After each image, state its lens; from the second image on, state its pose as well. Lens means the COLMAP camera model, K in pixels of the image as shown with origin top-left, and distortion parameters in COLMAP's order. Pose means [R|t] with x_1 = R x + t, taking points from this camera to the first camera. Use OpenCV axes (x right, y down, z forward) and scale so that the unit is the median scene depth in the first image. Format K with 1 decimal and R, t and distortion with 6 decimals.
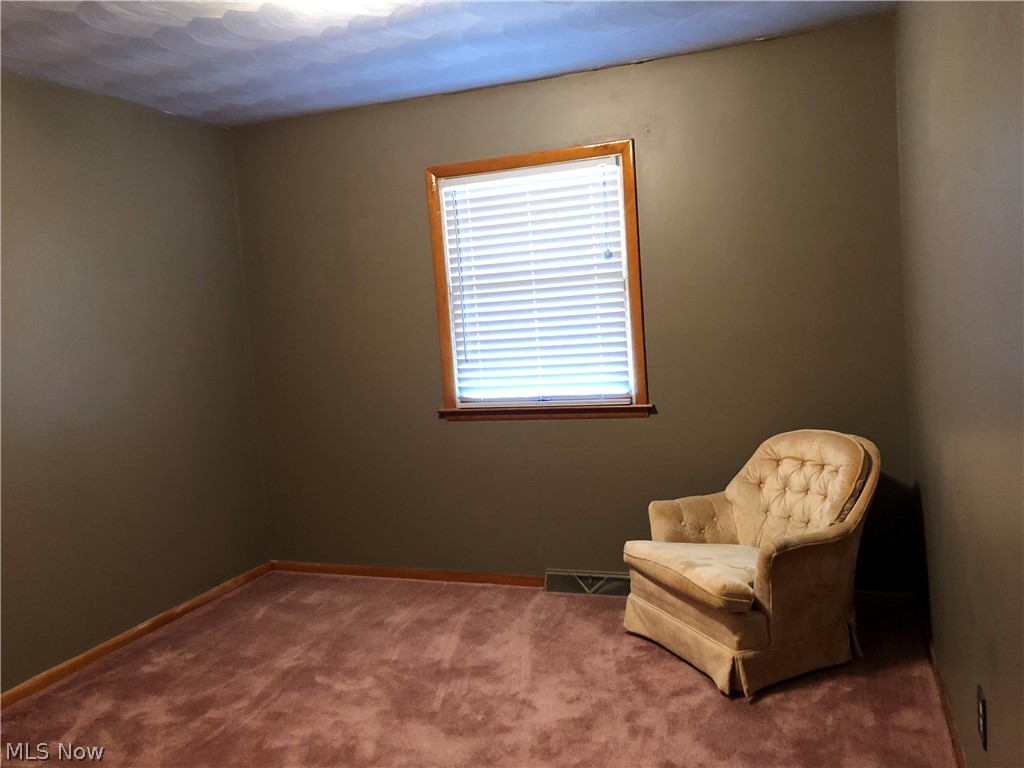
lens RADIAL K [[848.8, 0, 512.8], [0, 848.8, 372.2], [0, 0, 1]] dist [0.041479, 0.000330]
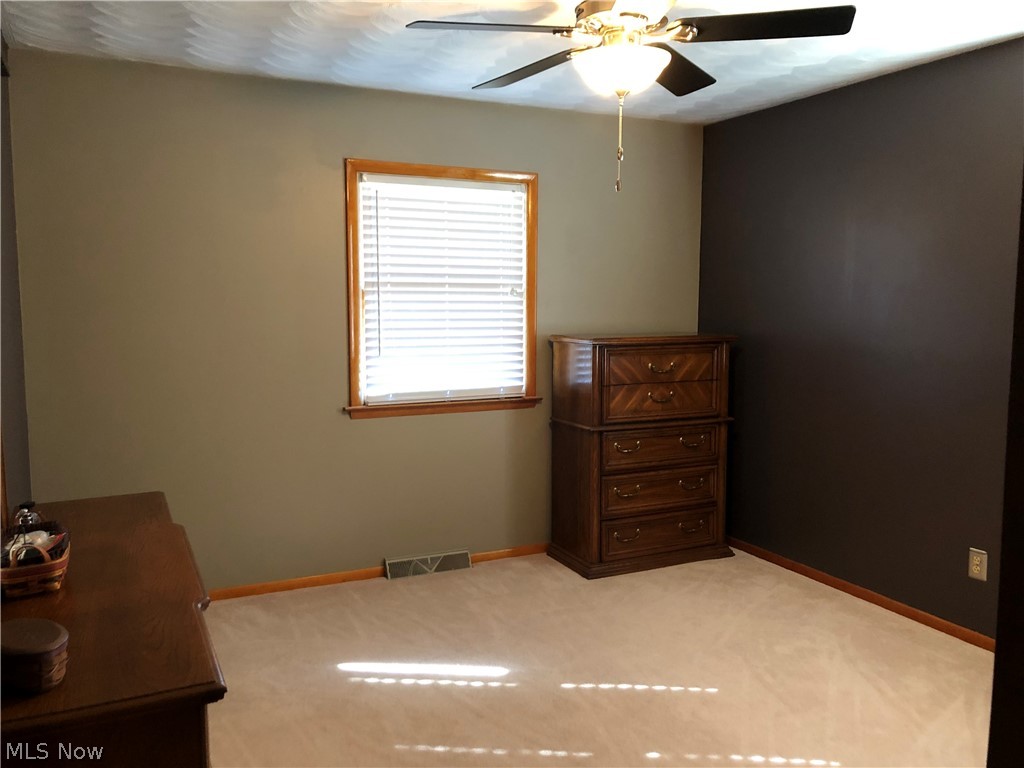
lens RADIAL K [[848.8, 0, 512.8], [0, 848.8, 372.2], [0, 0, 1]] dist [0.041479, 0.000330]
pose [[0.669062, 0.007312, 0.743170, -0.697347], [-0.000681, 0.999957, -0.009225, 0.013945], [-0.743206, 0.005666, 0.669039, 0.208726]]
